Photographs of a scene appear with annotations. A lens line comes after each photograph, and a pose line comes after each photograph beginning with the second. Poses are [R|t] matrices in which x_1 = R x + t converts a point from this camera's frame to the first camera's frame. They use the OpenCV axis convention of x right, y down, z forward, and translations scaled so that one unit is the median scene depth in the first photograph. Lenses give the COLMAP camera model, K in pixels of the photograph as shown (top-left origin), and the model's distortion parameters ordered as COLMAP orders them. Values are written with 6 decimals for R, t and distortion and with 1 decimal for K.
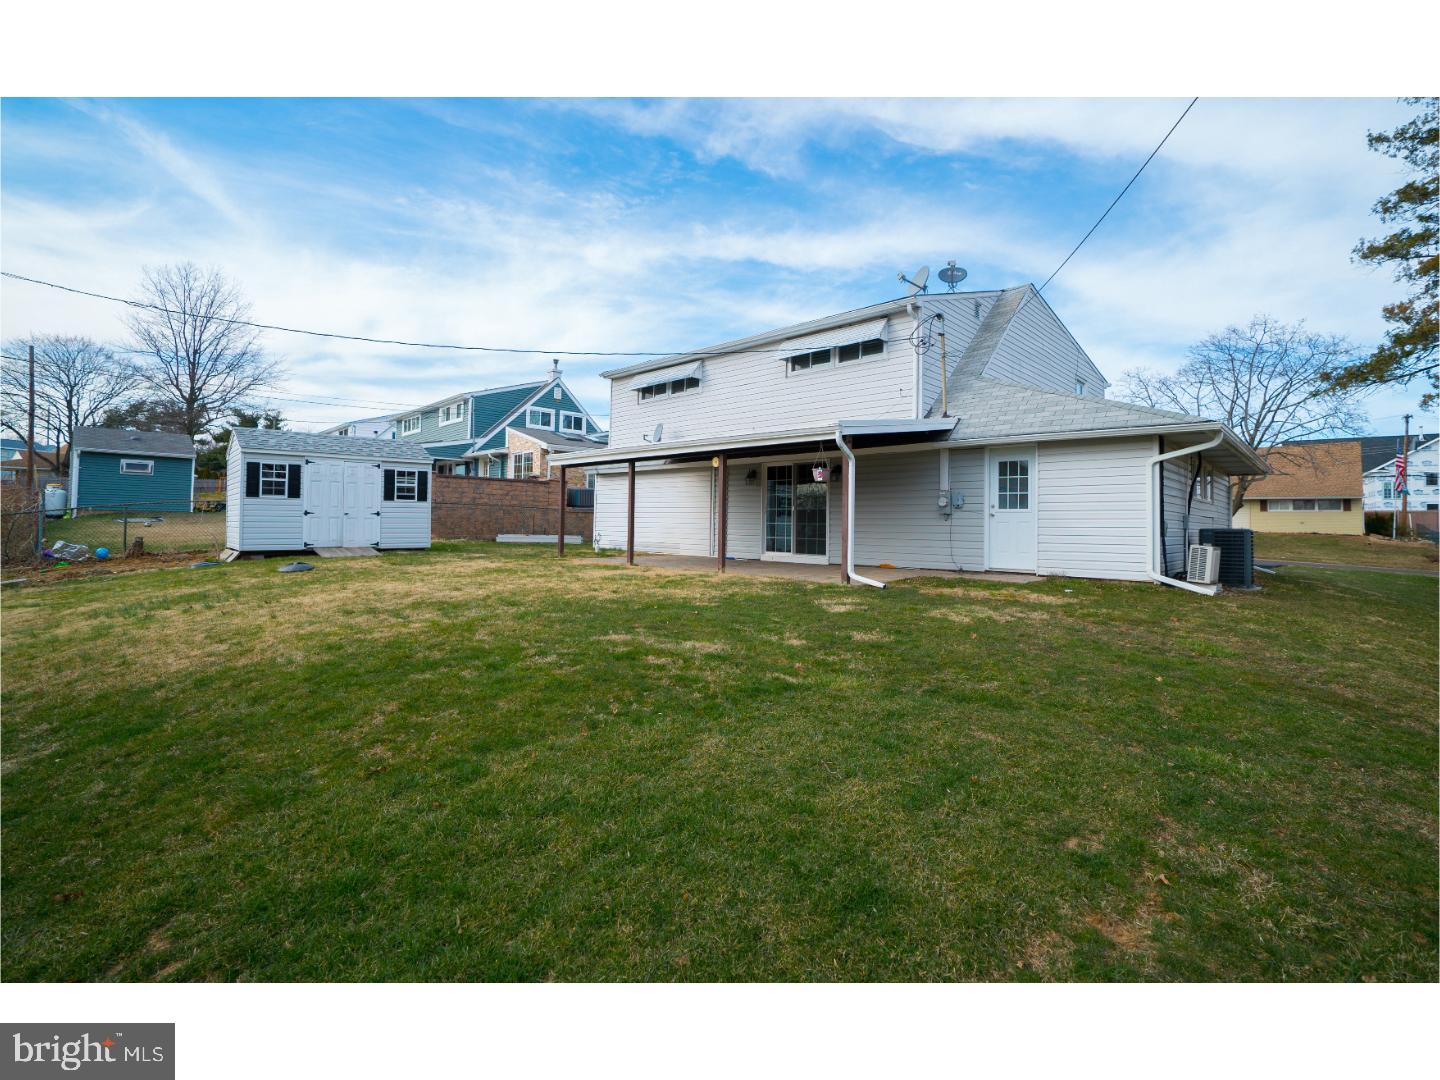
lens RADIAL K [[670.2, 0, 721.3], [0, 670.2, 544.1], [0, 0, 1]] dist [-0.060722, 0.023731]
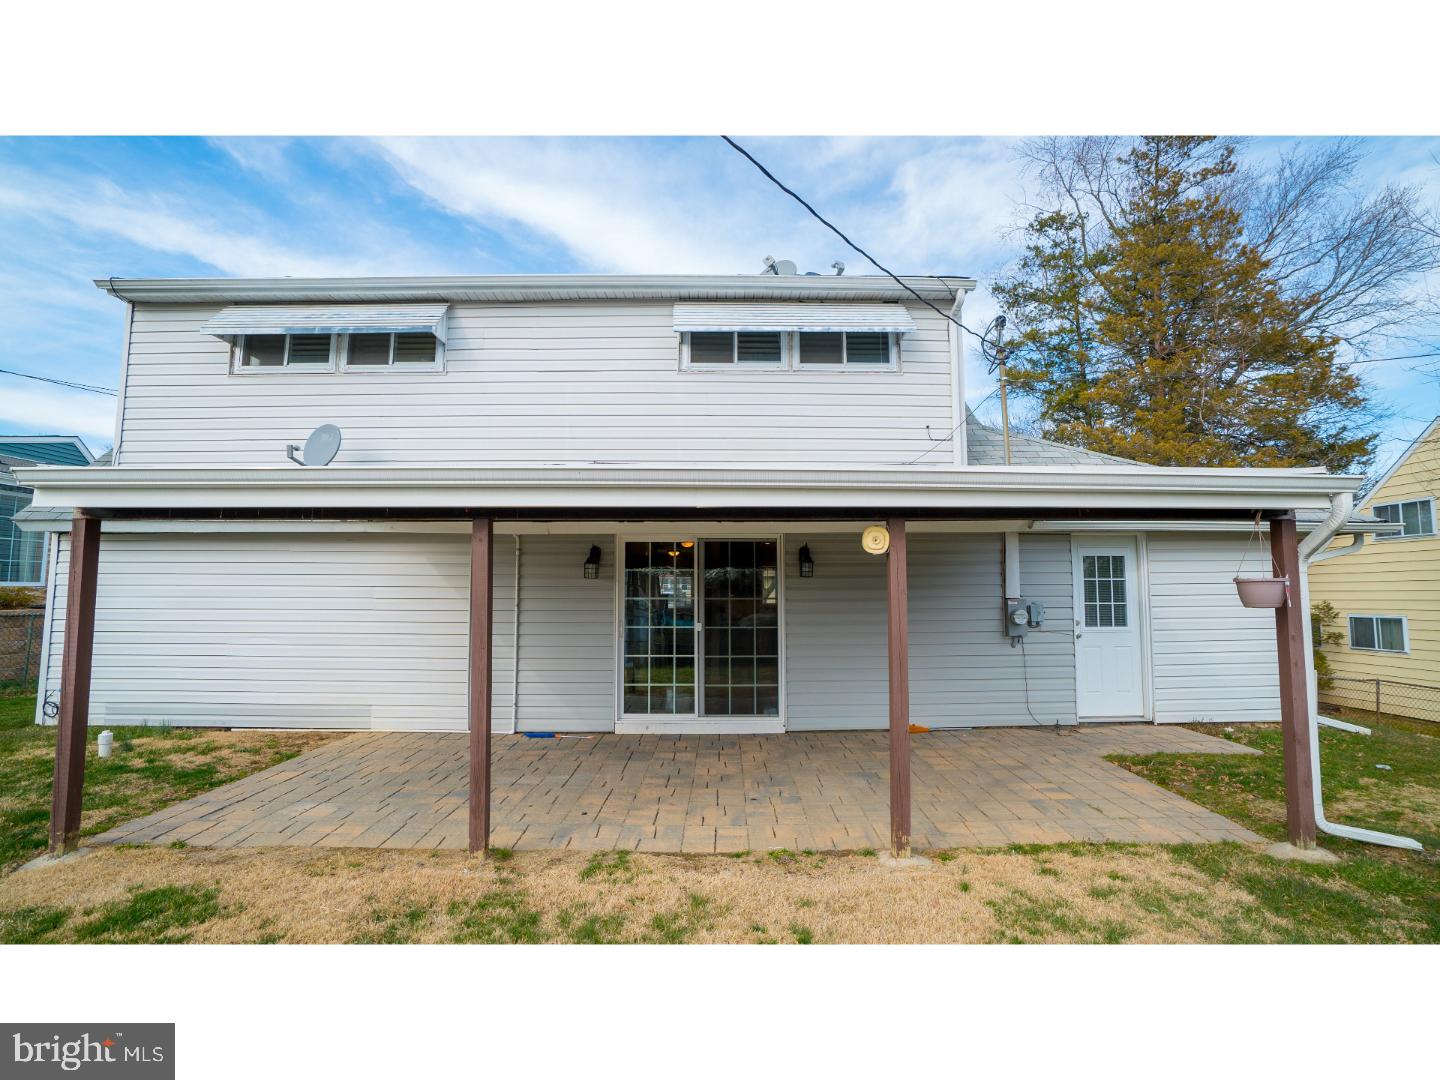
lens RADIAL K [[646.0, 0, 721.6], [0, 646.0, 593.3], [0, 0, 1]] dist [-0.015399, 0.000651]
pose [[0.713198, -0.000985, 0.700962, -0.230885], [0.033777, 0.998886, -0.032963, -0.062474], [-0.700148, 0.047186, 0.712437, 0.637693]]
